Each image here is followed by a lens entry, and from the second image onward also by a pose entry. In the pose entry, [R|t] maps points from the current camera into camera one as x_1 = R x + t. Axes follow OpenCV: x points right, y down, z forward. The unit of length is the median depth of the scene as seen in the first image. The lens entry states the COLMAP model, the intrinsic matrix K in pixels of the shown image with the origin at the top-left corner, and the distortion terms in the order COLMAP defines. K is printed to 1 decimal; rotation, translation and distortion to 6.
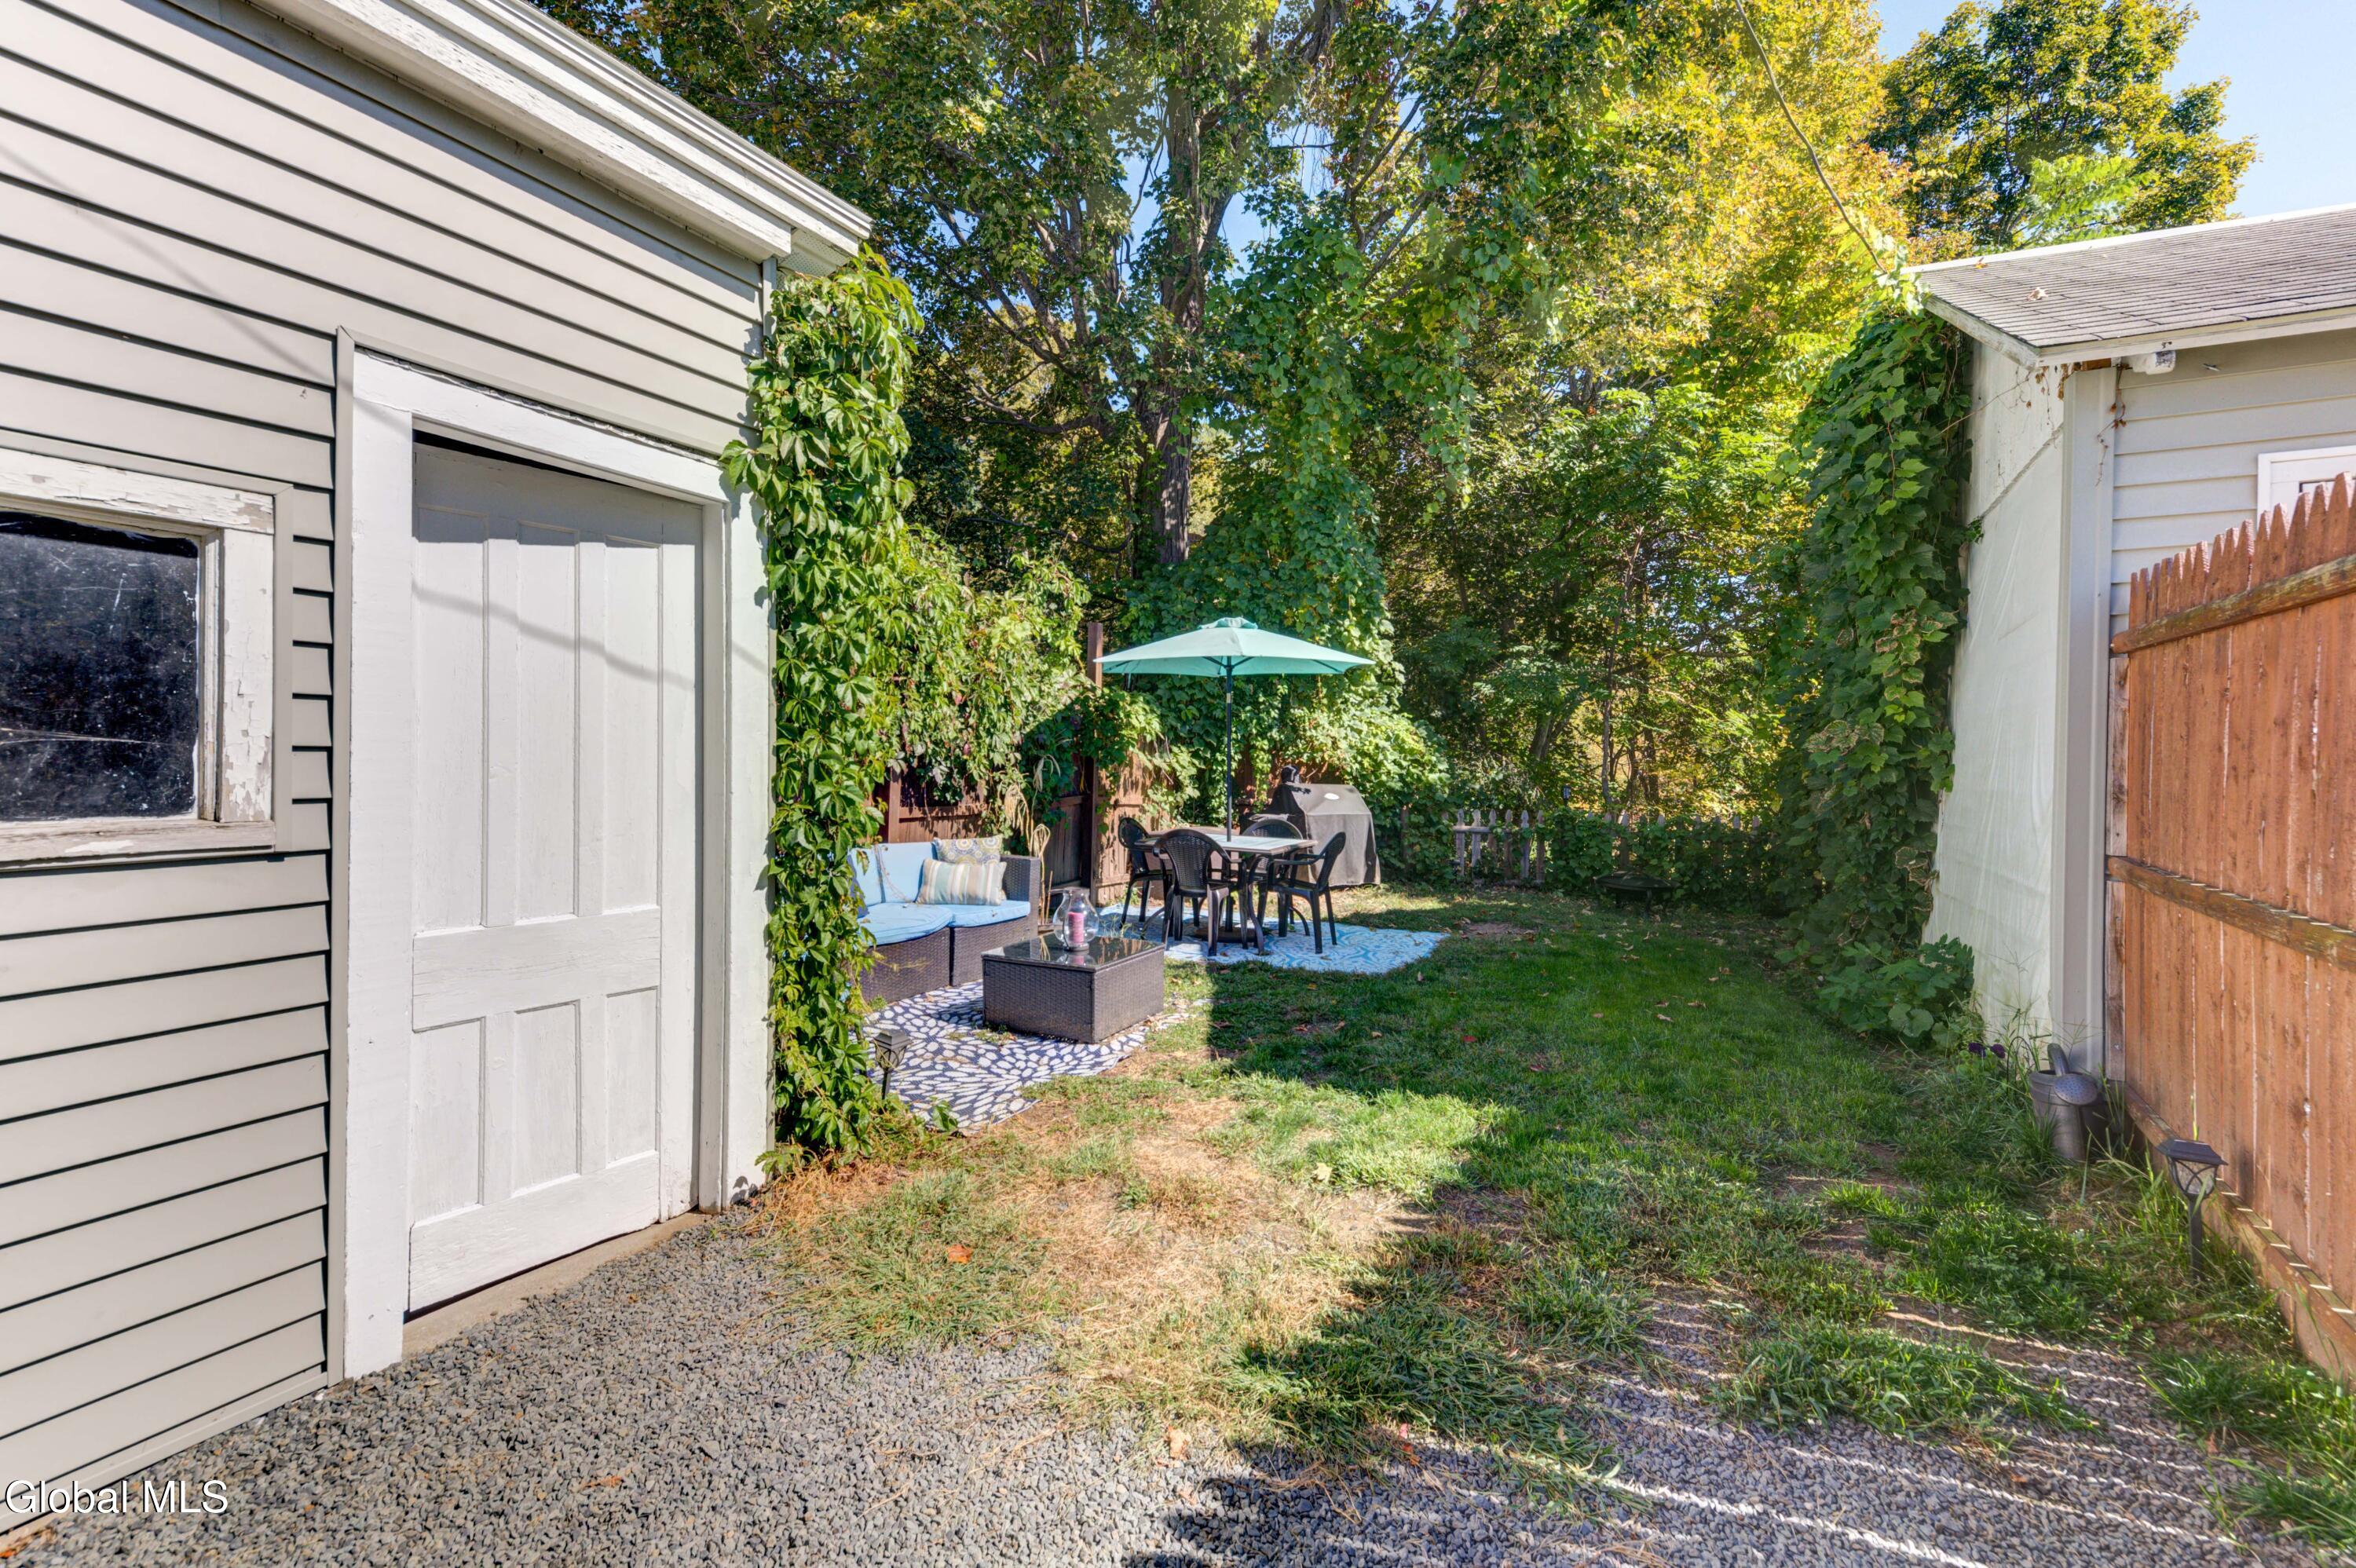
lens RADIAL K [[969.2, 0, 1192.4], [0, 969.2, 746.1], [0, 0, 1]] dist [0.024712, -0.004219]
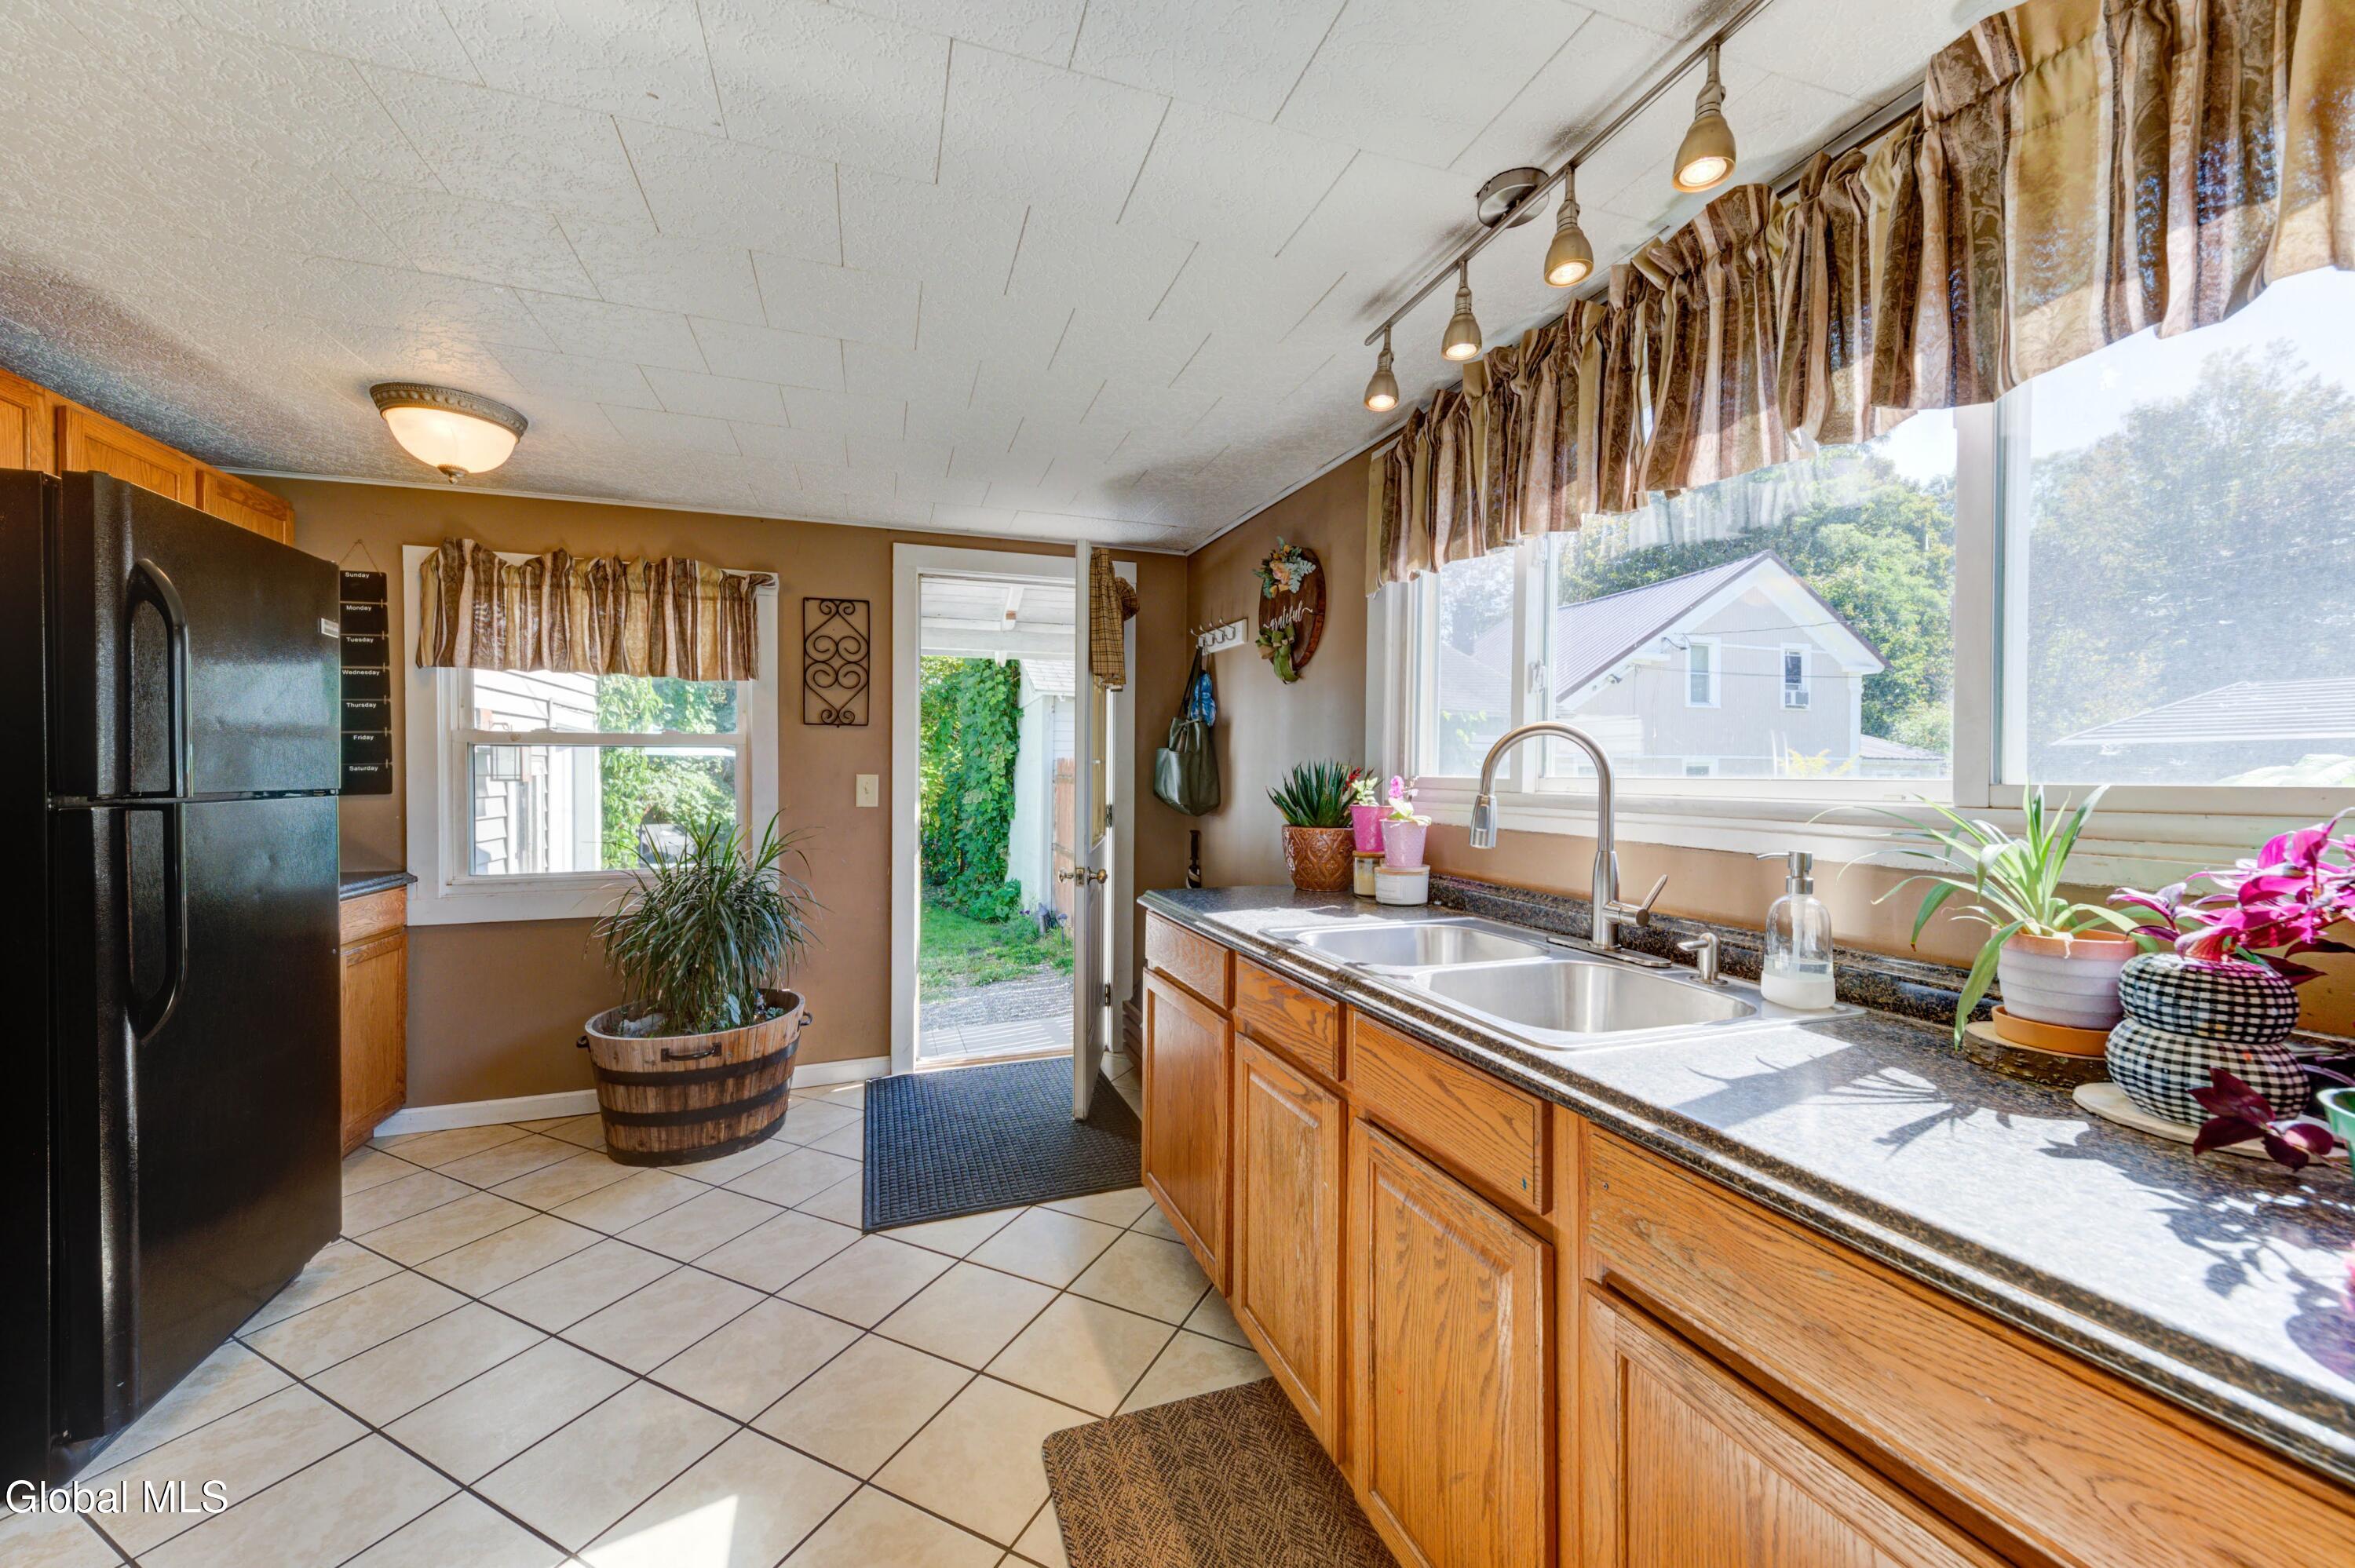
lens RADIAL K [[899.1, 0, 1164.8], [0, 899.1, 775.7], [0, 0, 1]] dist [0.017157, -0.002616]
pose [[0.675628, -0.010557, 0.737167, -0.341452], [-0.000347, 0.999893, 0.014638, -0.052085], [-0.737242, -0.010146, 0.675552, -0.431353]]
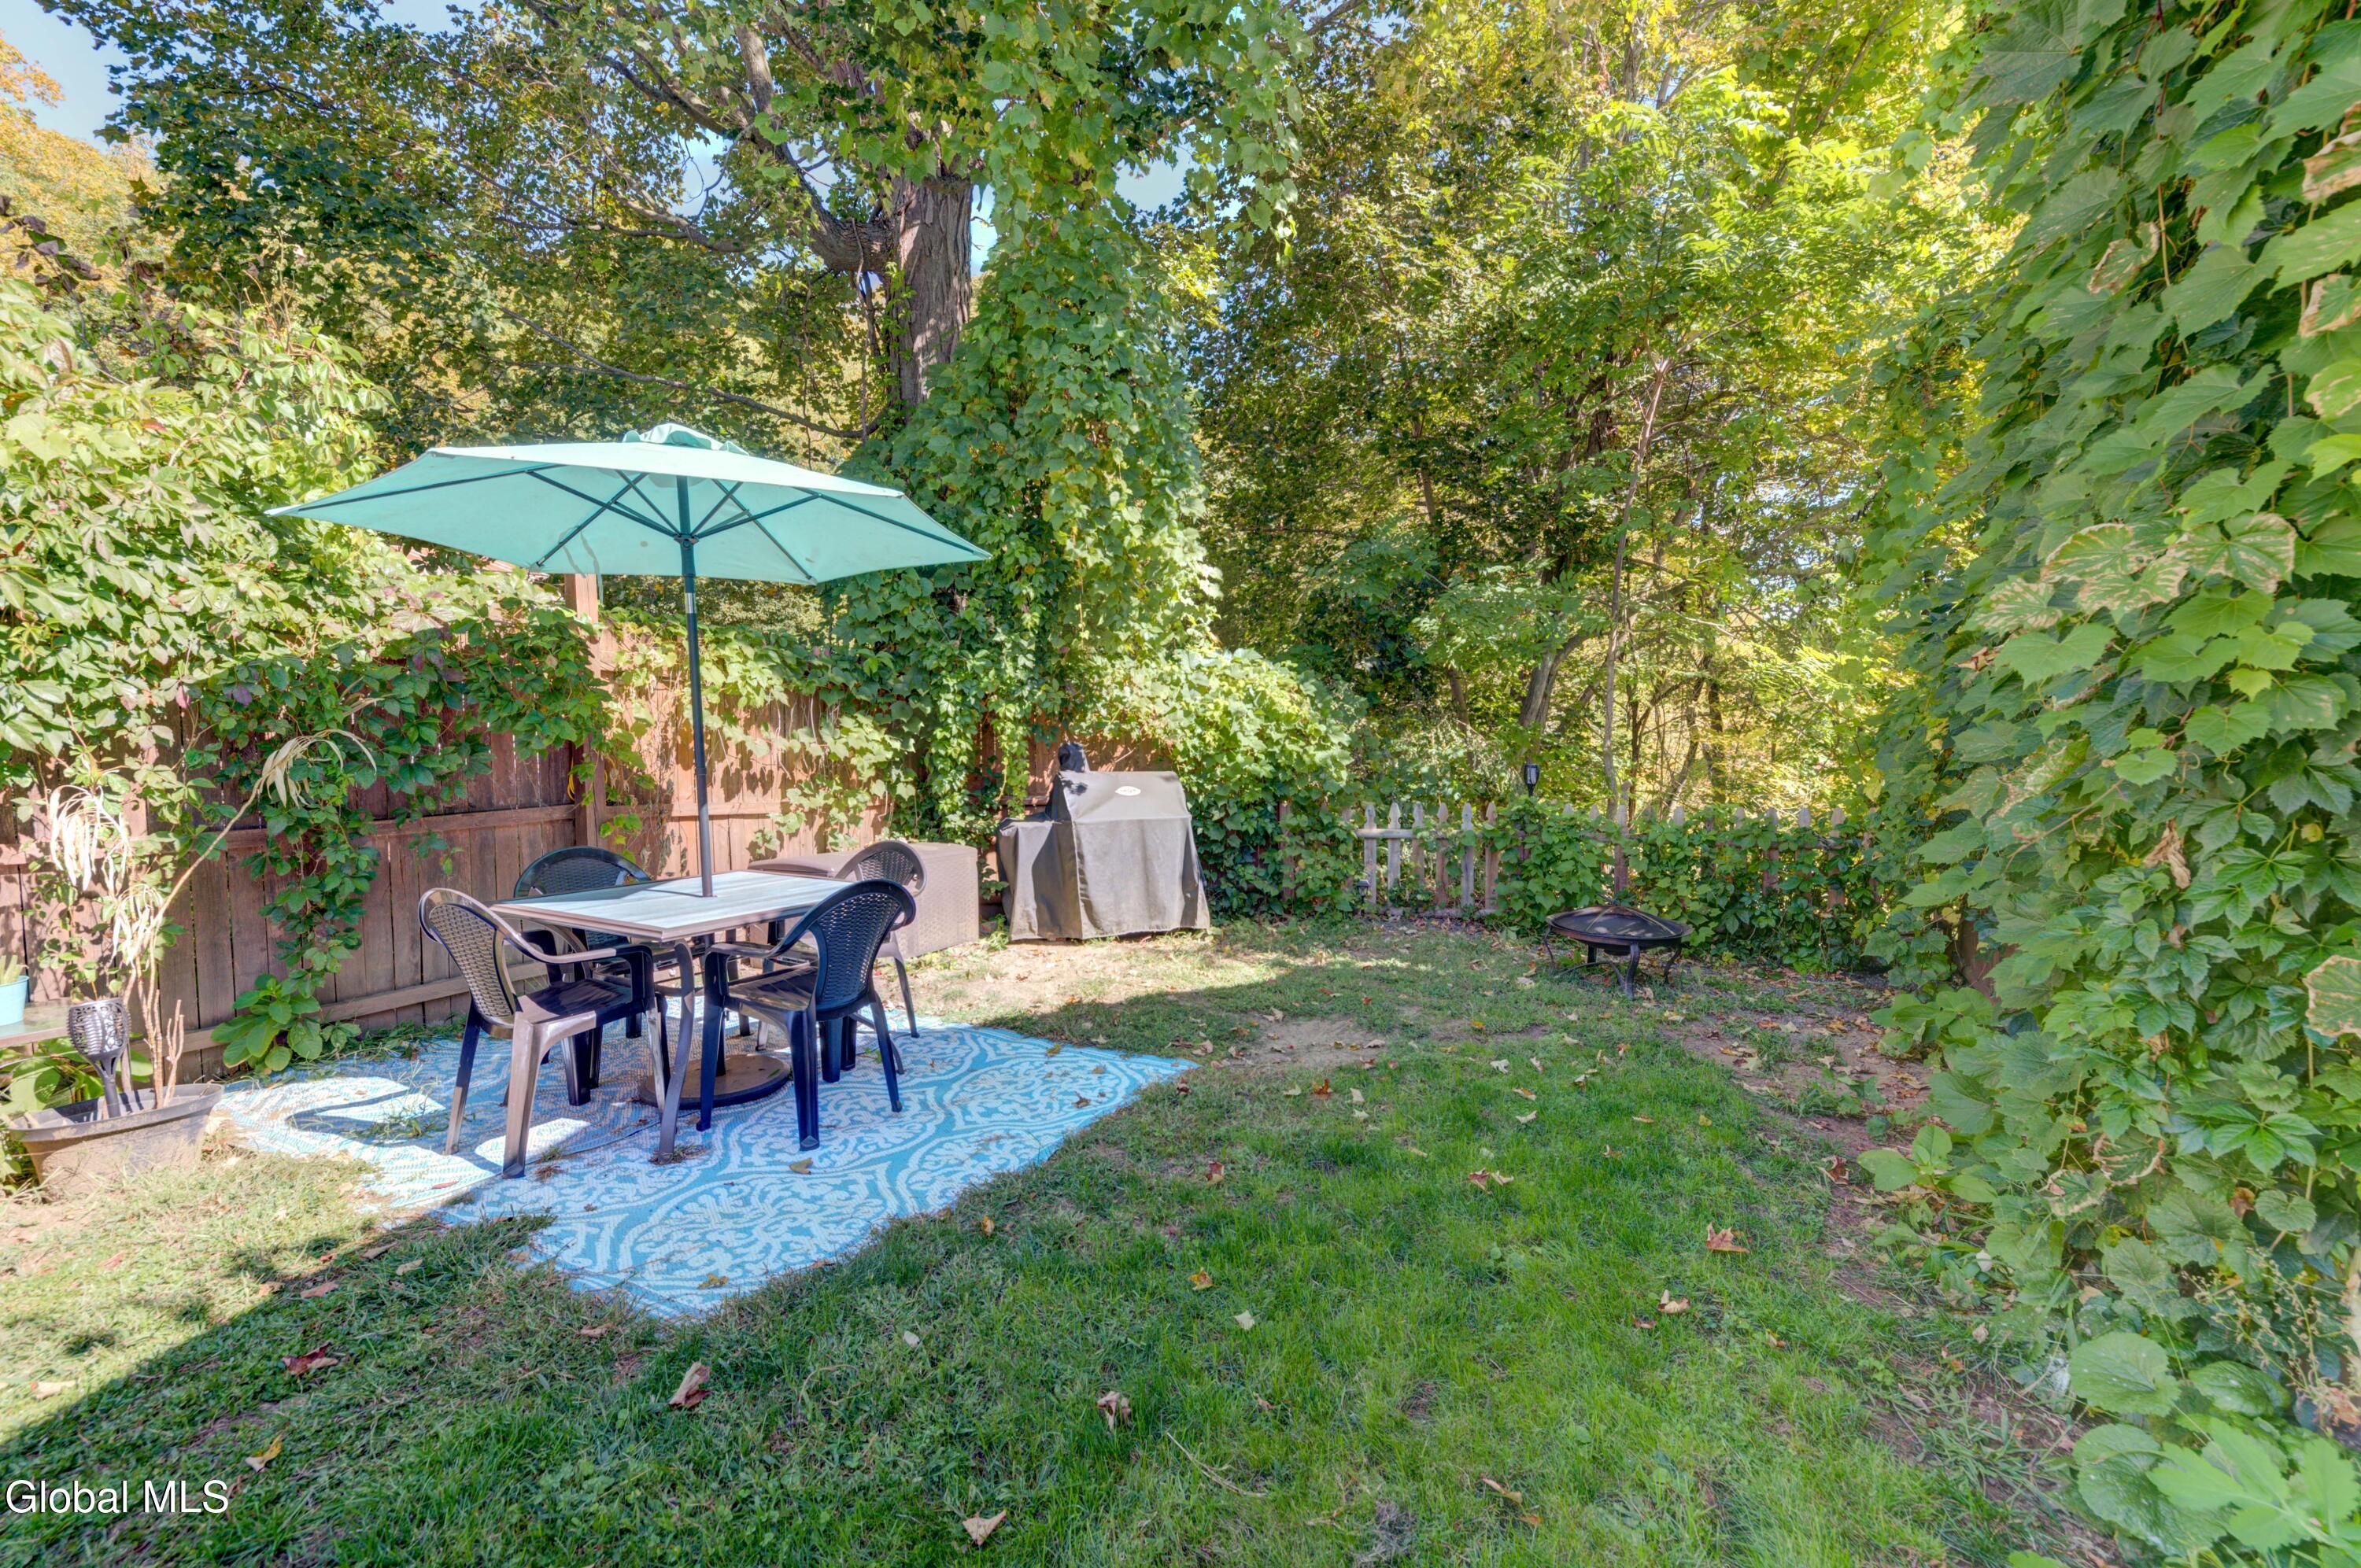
lens RADIAL K [[971.2, 0, 1173.1], [0, 971.2, 794.9], [0, 0, 1]] dist [0.024712, -0.004219]
pose [[0.996287, -0.021652, -0.083327, 0.225651], [0.026979, 0.997627, 0.063347, 0.015417], [0.081757, -0.065360, 0.994507, 0.376444]]
